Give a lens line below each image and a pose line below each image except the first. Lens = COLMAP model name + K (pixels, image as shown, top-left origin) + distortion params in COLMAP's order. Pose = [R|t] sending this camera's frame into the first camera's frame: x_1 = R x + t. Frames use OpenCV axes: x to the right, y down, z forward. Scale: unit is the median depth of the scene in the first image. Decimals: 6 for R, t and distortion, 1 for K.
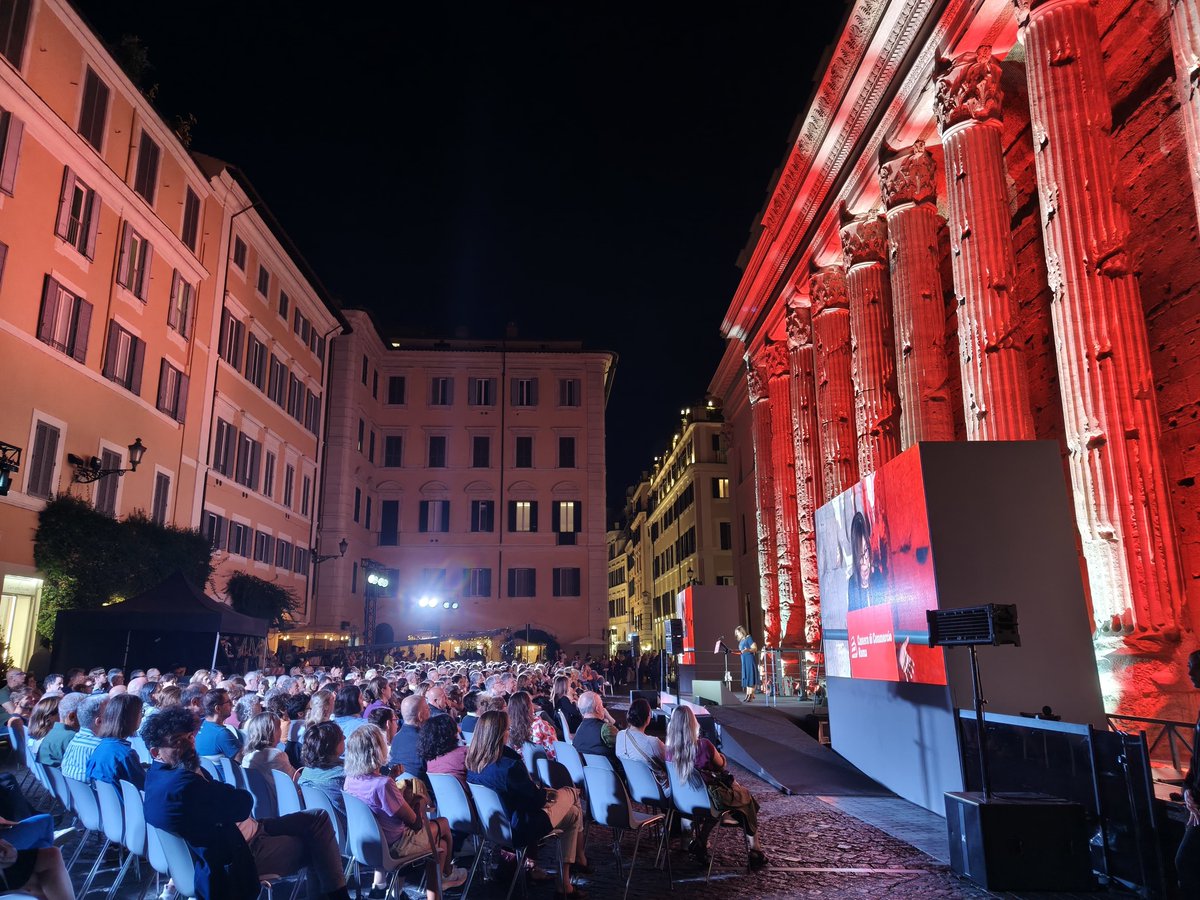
lens RADIAL K [[857.0, 0, 583.4], [0, 857.0, 447.0], [0, 0, 1]] dist [0.026007, -0.008850]
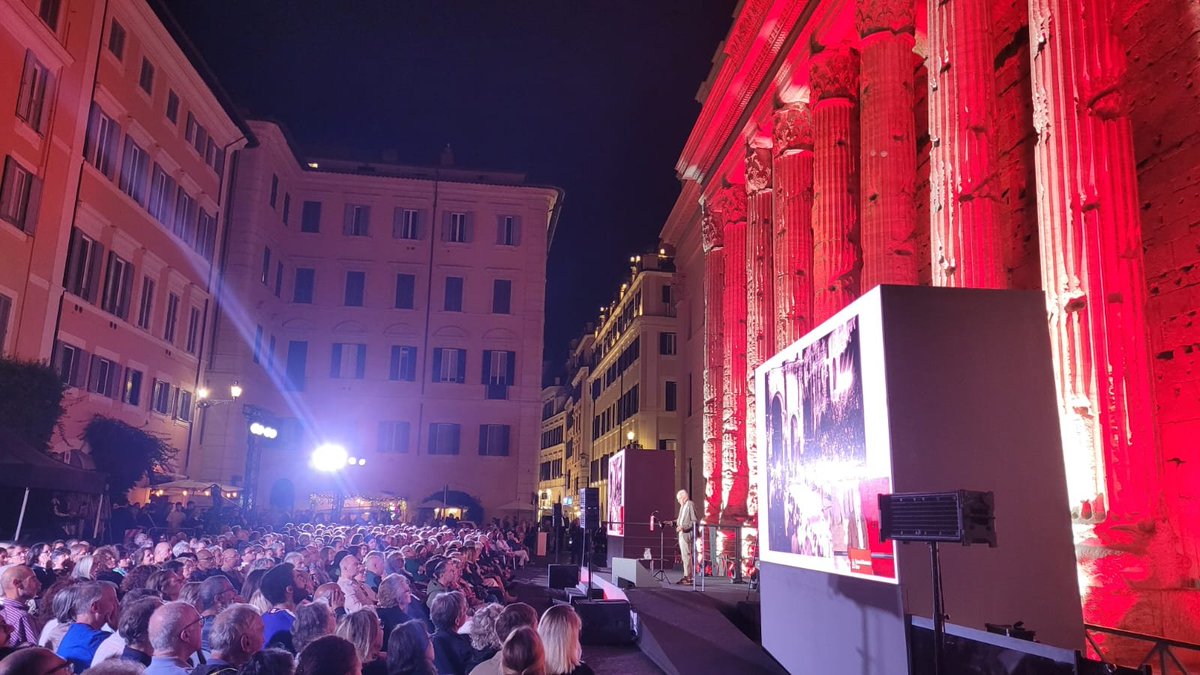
lens RADIAL K [[918.3, 0, 606.8], [0, 918.3, 317.5], [0, 0, 1]] dist [0.051797, -0.022968]
pose [[0.995244, 0.047908, 0.084819, 0.018232], [-0.049755, 0.998565, 0.019797, 0.006384], [-0.083749, -0.023923, 0.996200, 0.046630]]
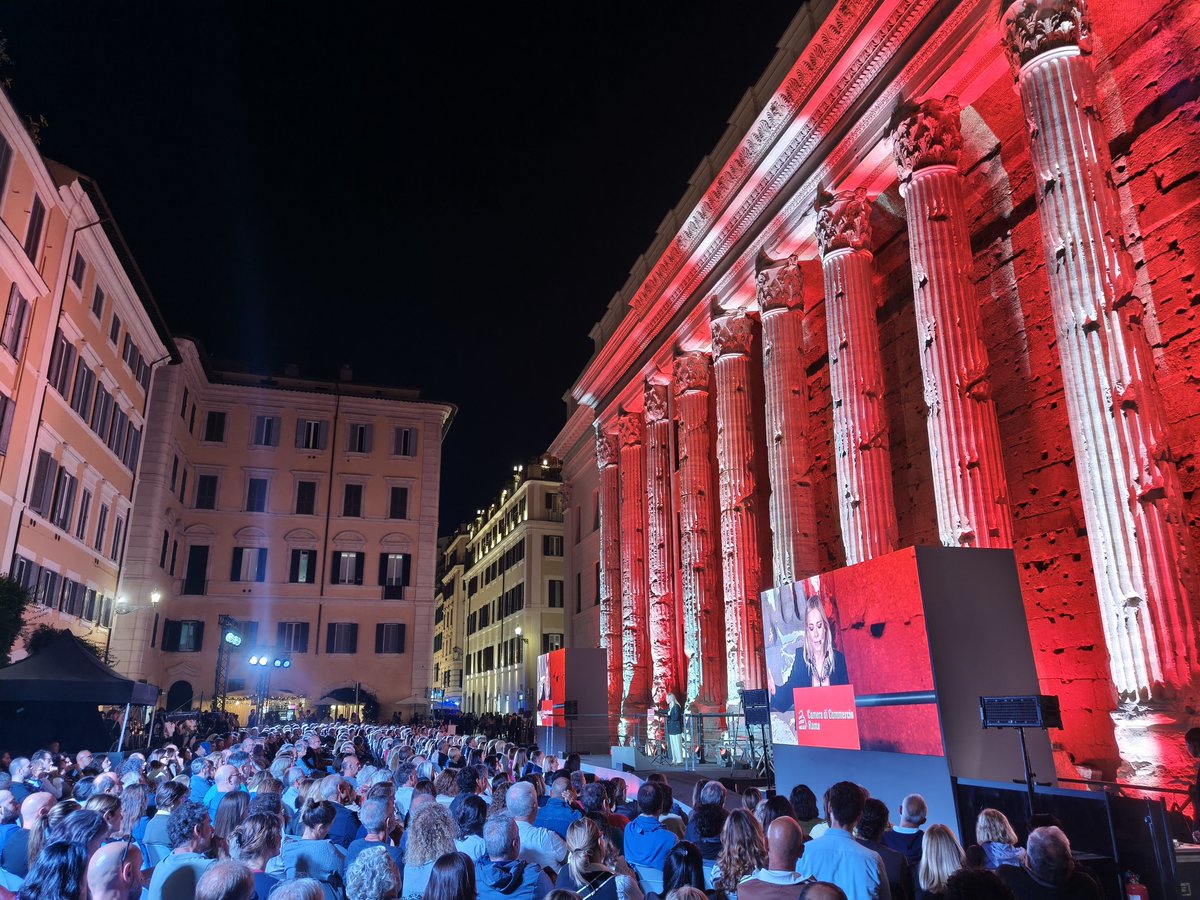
lens RADIAL K [[857.0, 0, 593.6], [0, 857.0, 445.0], [0, 0, 1]] dist [0.026007, -0.008850]
pose [[0.965309, 0.071443, 0.251145, -0.104808], [-0.056166, 0.996138, -0.067490, -0.011719], [-0.254997, 0.051043, 0.965594, -0.011125]]
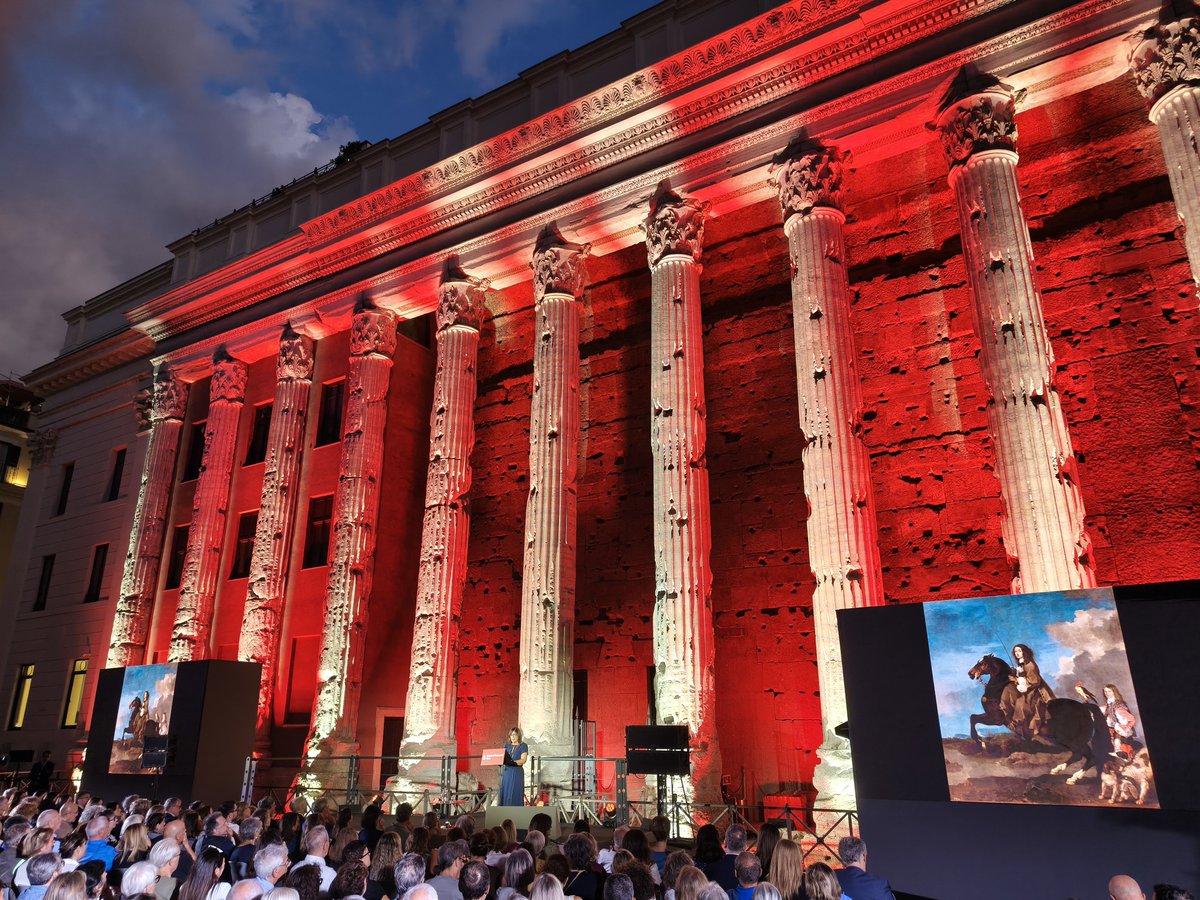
lens RADIAL K [[857.0, 0, 593.1], [0, 857.0, 446.2], [0, 0, 1]] dist [0.026007, -0.008850]
pose [[0.537003, 0.279199, 0.796037, -0.288292], [-0.202221, 0.958733, -0.199845, 0.066233], [-0.818984, -0.053658, 0.571303, 0.314653]]
